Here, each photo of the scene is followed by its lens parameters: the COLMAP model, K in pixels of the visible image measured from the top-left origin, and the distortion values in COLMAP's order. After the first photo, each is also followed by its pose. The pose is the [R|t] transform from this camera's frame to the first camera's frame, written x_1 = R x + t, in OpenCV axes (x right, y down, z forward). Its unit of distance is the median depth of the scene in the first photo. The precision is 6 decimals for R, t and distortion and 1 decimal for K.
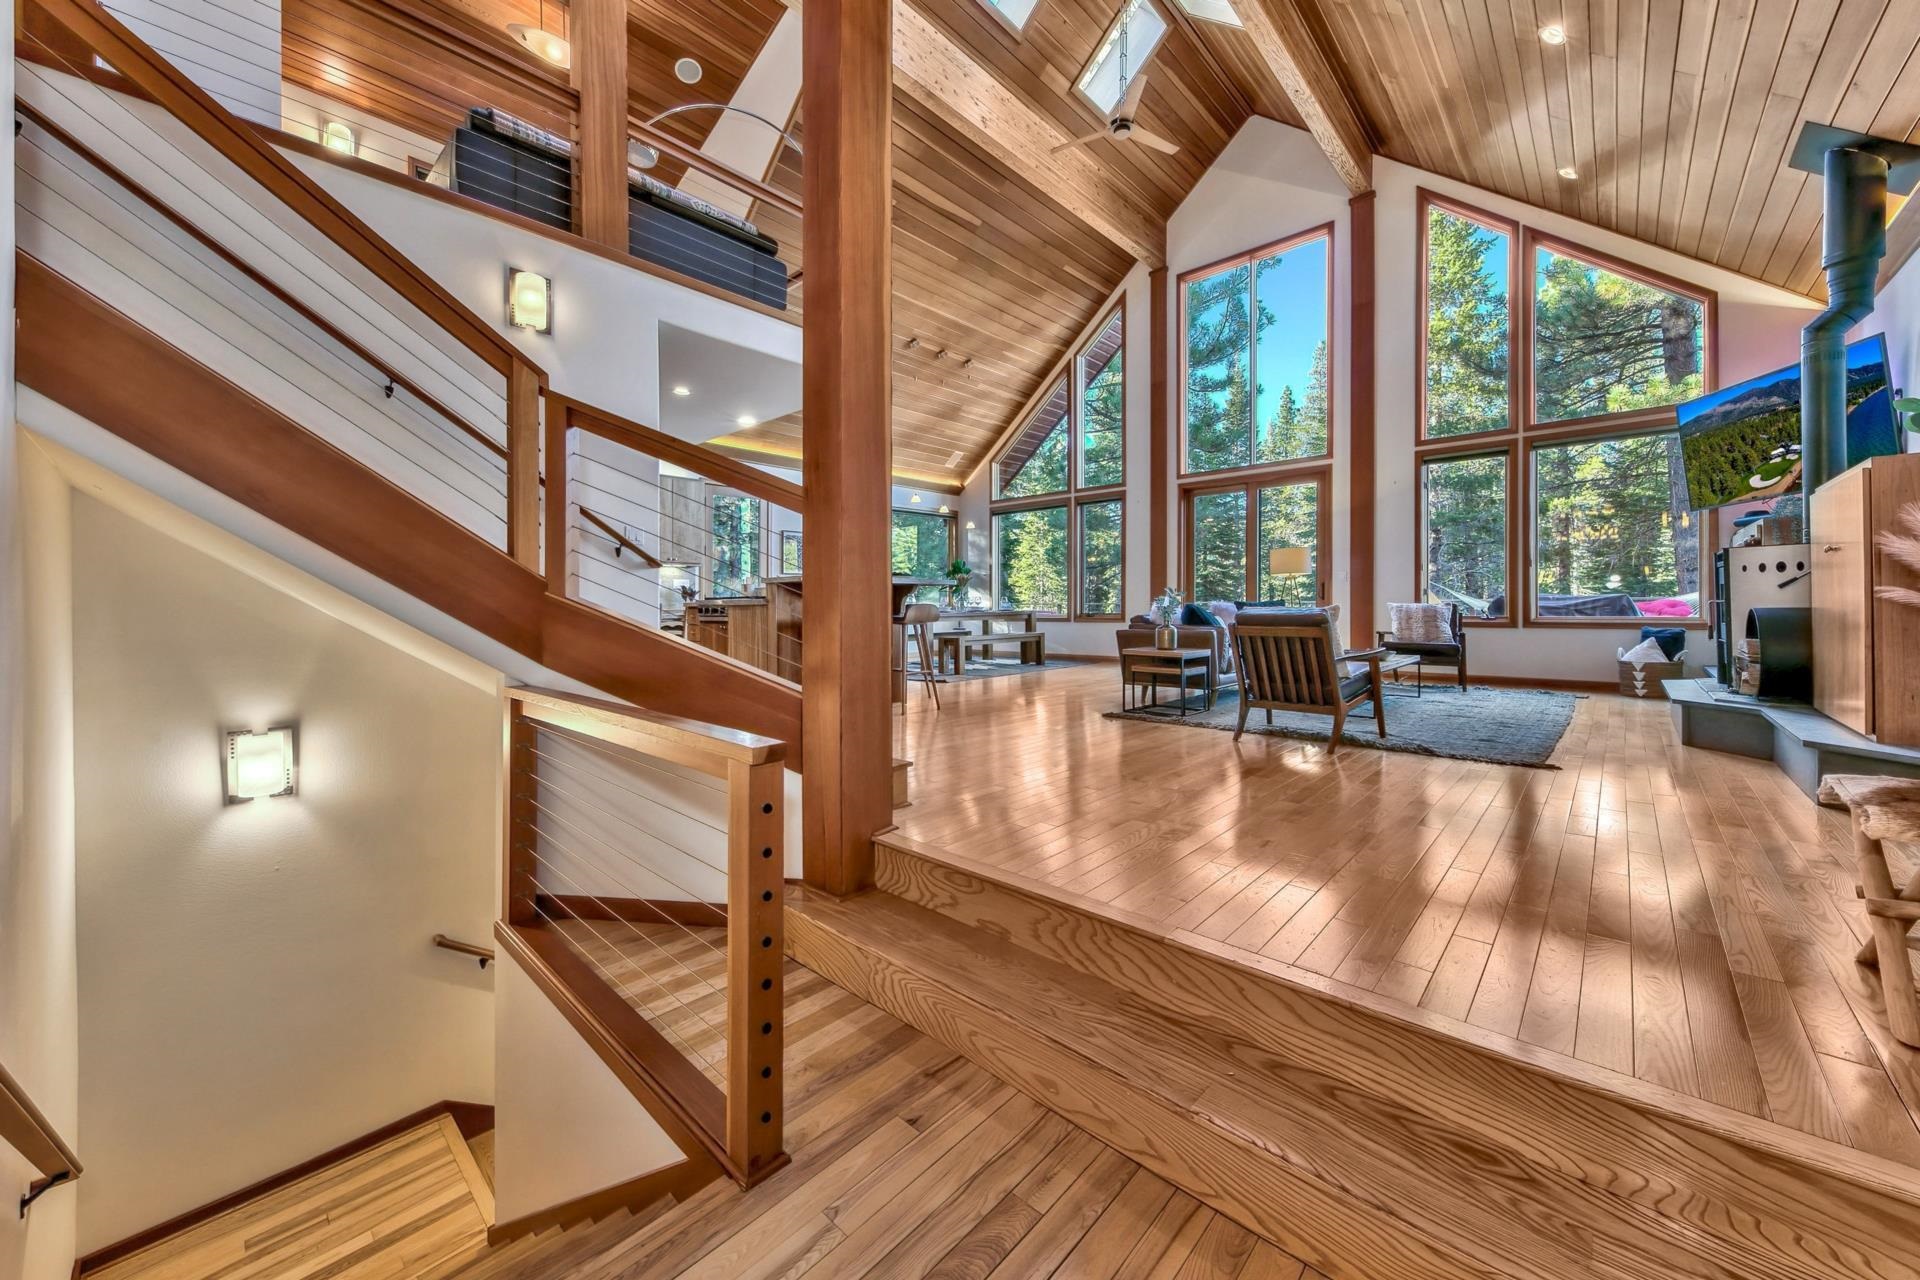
lens RADIAL K [[704.1, 0, 932.3], [0, 704.1, 613.6], [0, 0, 1]] dist [0.000392, -0.003911]
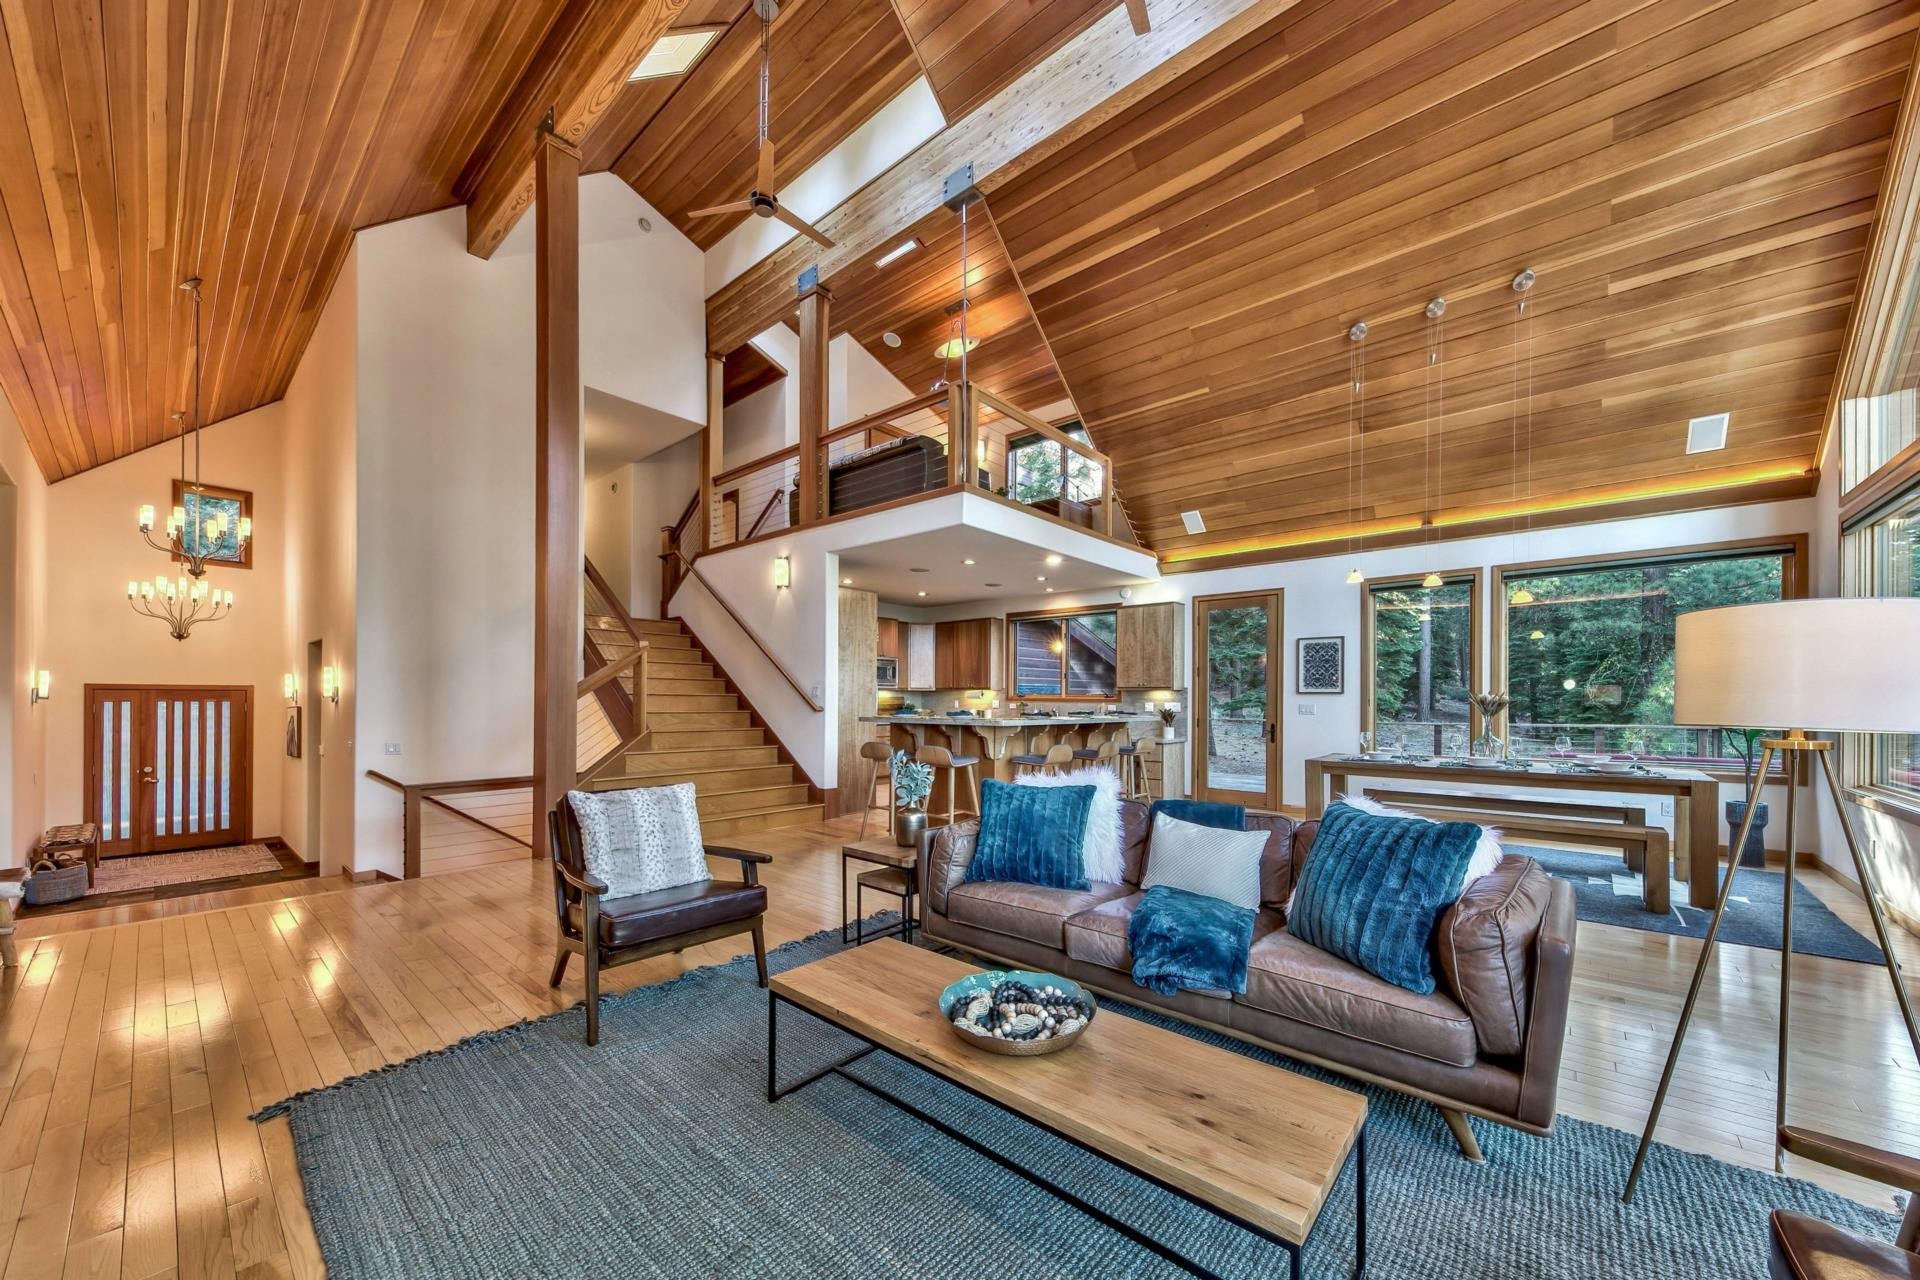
lens RADIAL K [[711.9, 0, 957.2], [0, 711.9, 700.2], [0, 0, 1]] dist [0.001064, 0.000059]
pose [[0.038249, 0.005052, -0.999255, 0.575839], [-0.010803, 0.999931, 0.004642, -0.050284], [0.999210, 0.010617, 0.038301, 0.593851]]
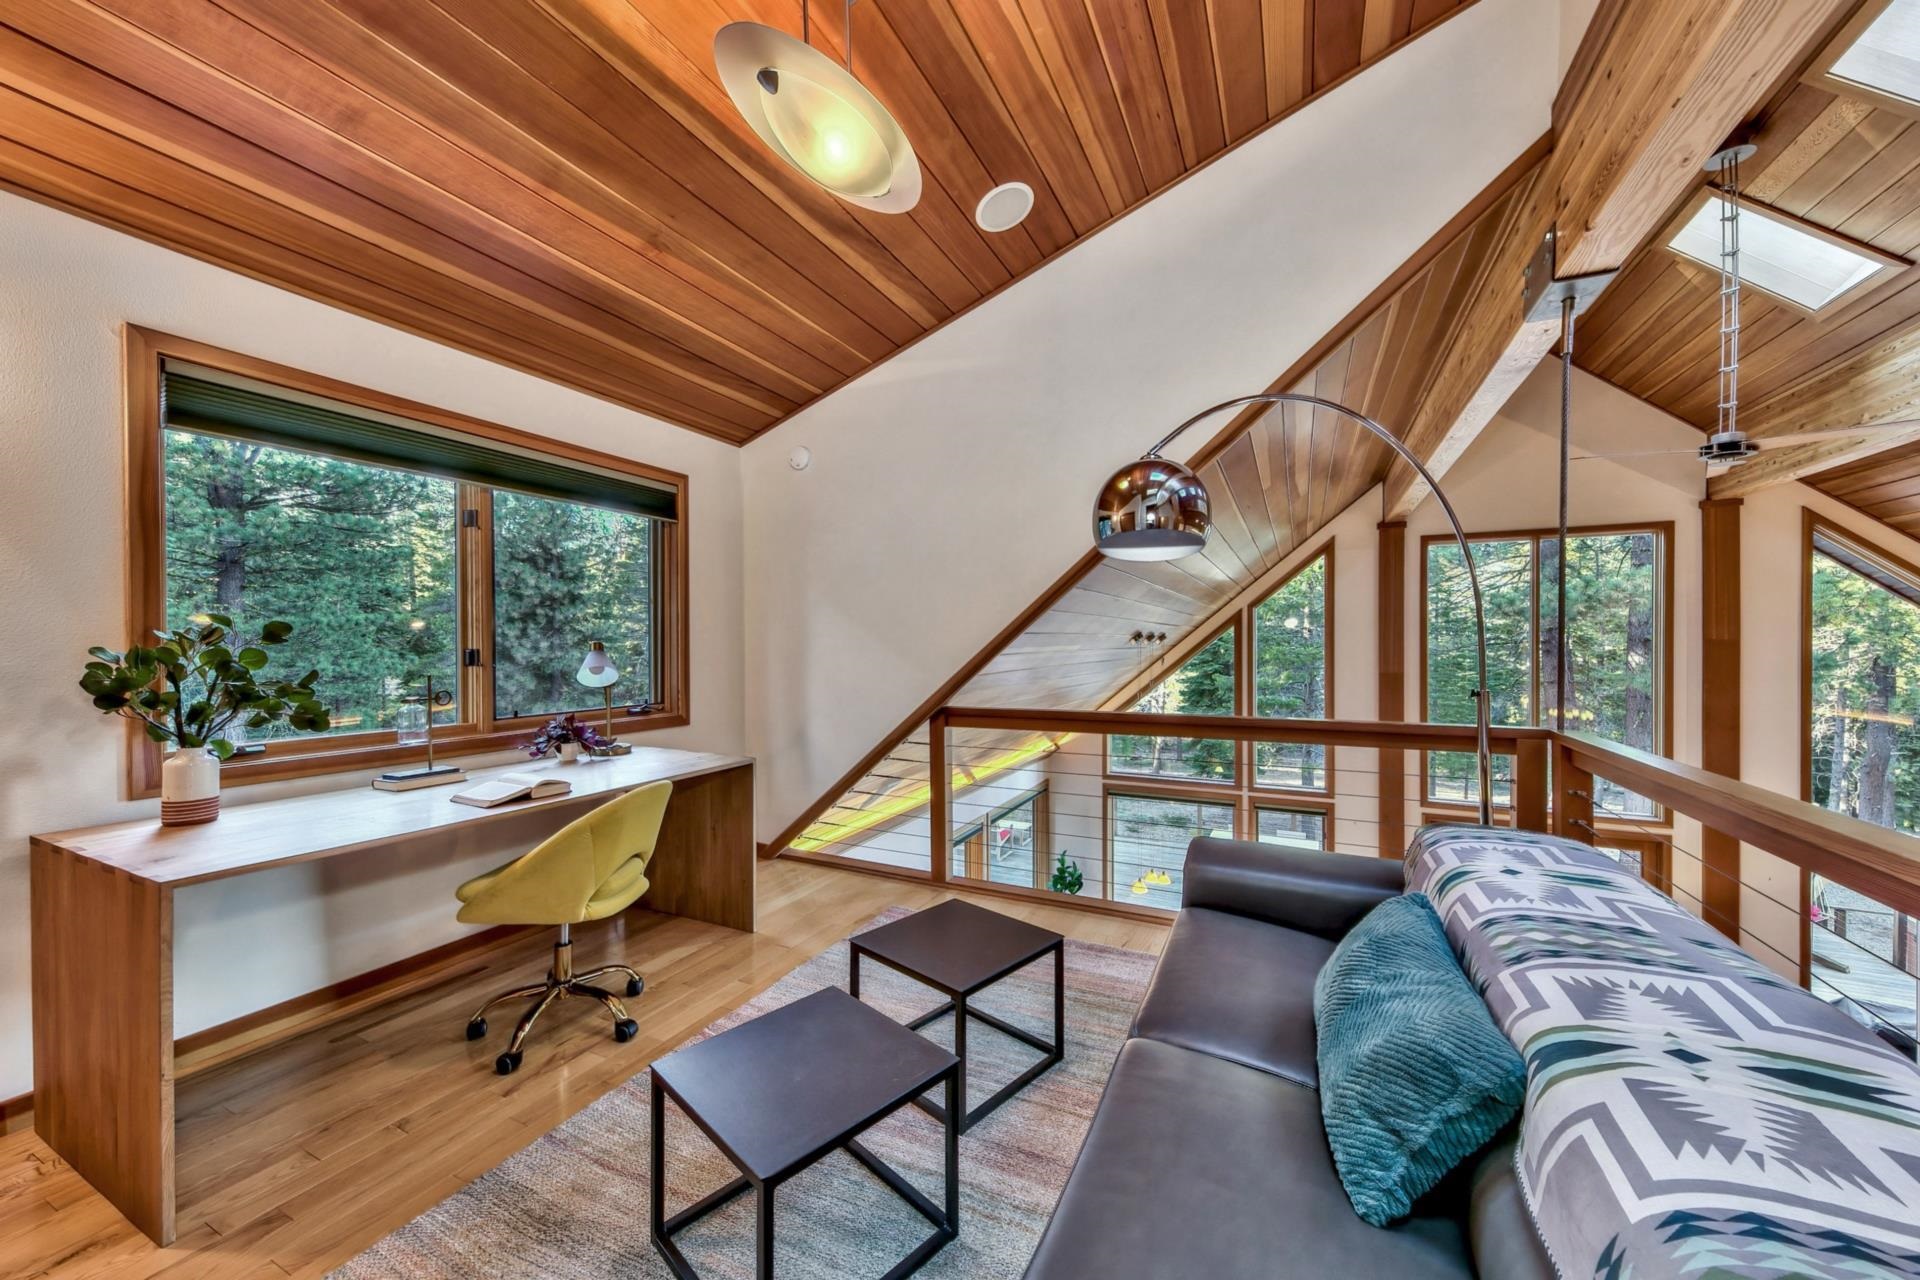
lens RADIAL K [[696.9, 0, 960.0], [0, 696.9, 640.0], [0, 0, 1]] dist [0.025628, -0.008426]
pose [[0.951711, 0.005249, 0.306949, -0.352361], [-0.003303, 0.999971, -0.006859, -0.362373], [-0.306976, 0.005513, 0.951701, 0.432249]]
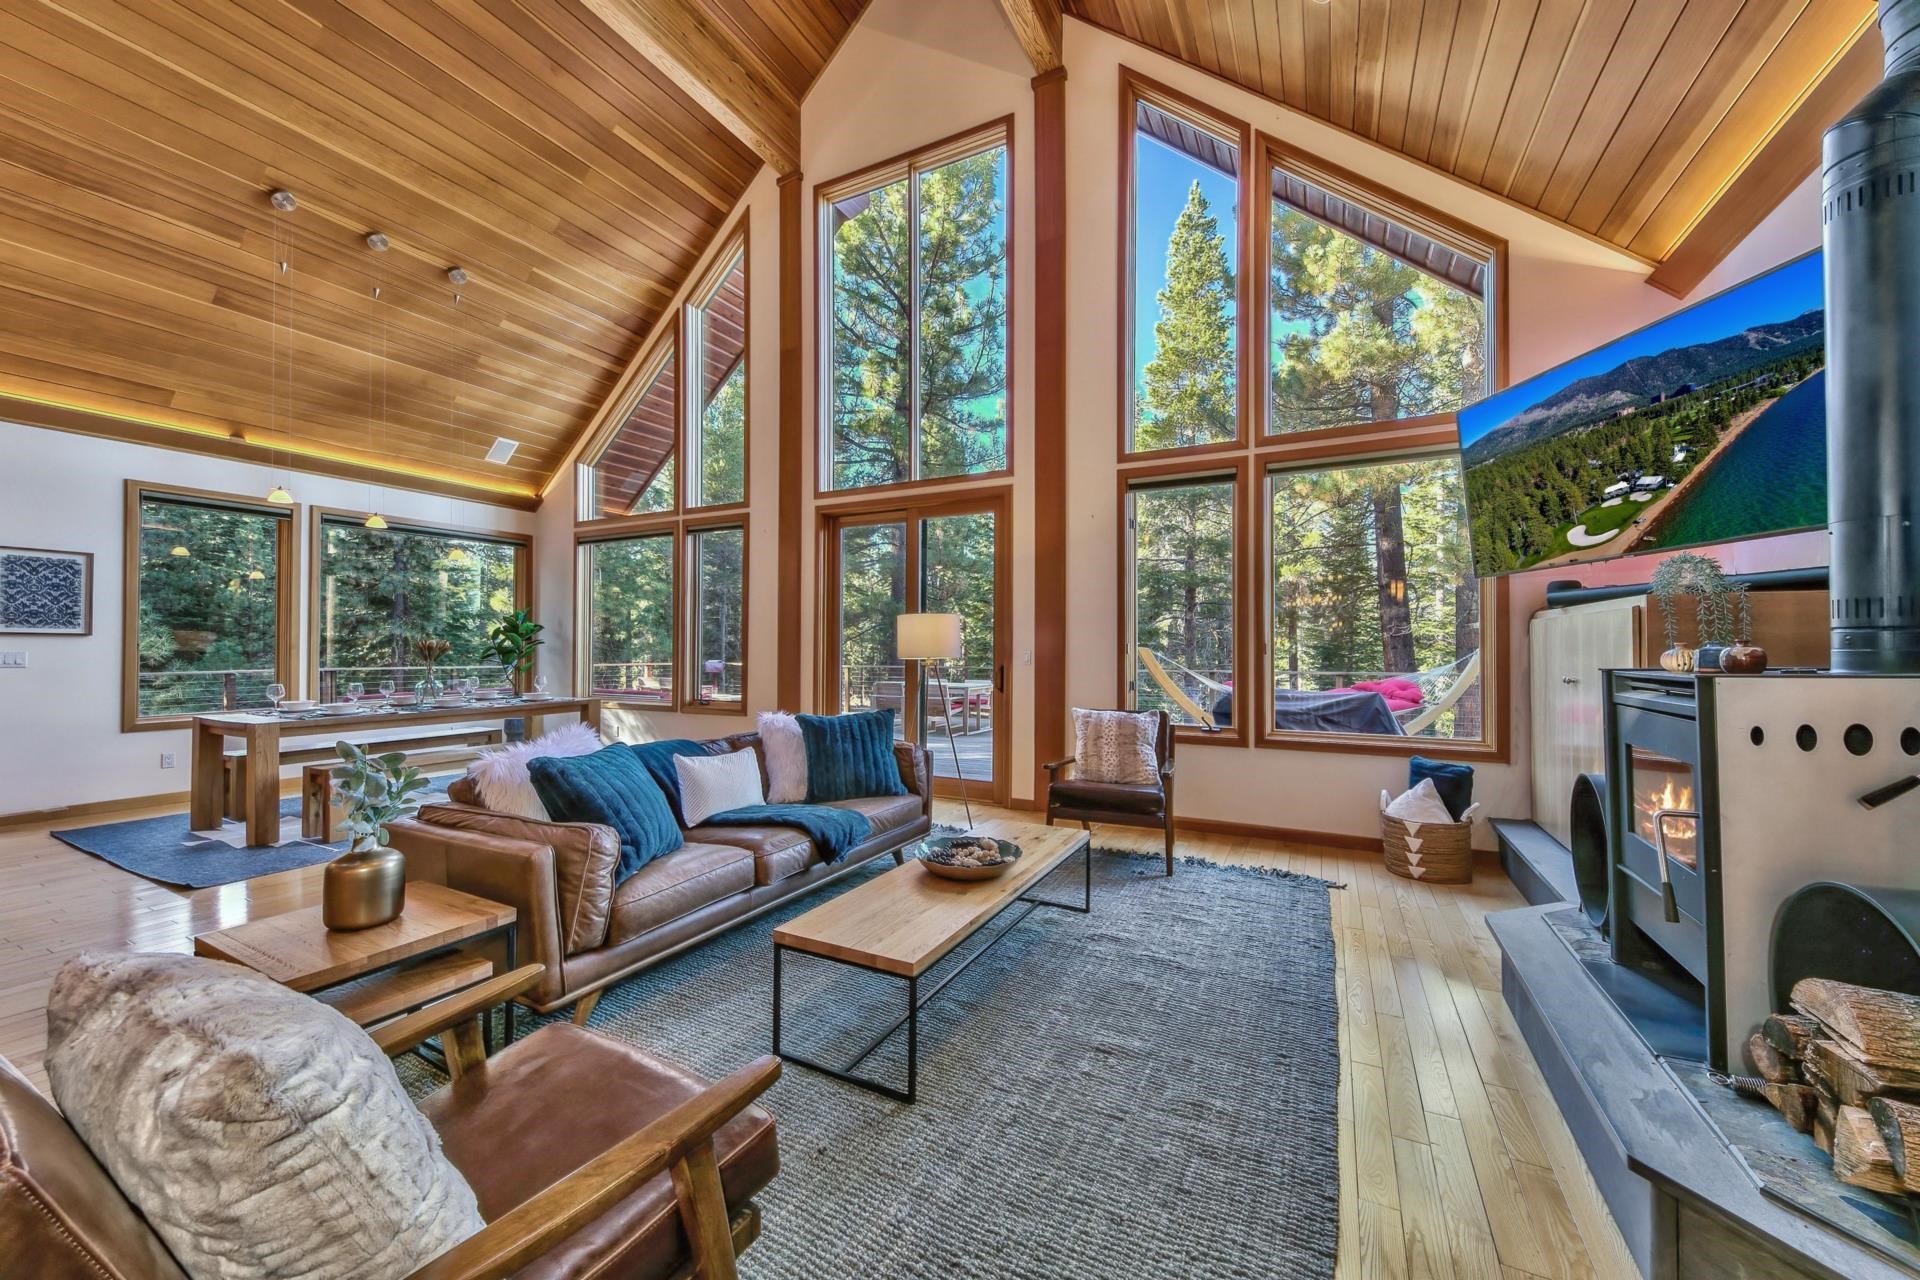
lens RADIAL K [[696.9, 0, 960.0], [0, 696.9, 640.0], [0, 0, 1]] dist [0.025628, -0.008426]
pose [[0.957862, 0.012681, 0.286950, 0.293714], [-0.007570, 0.999792, -0.018913, -0.050402], [-0.287130, 0.015944, 0.957759, 0.341975]]
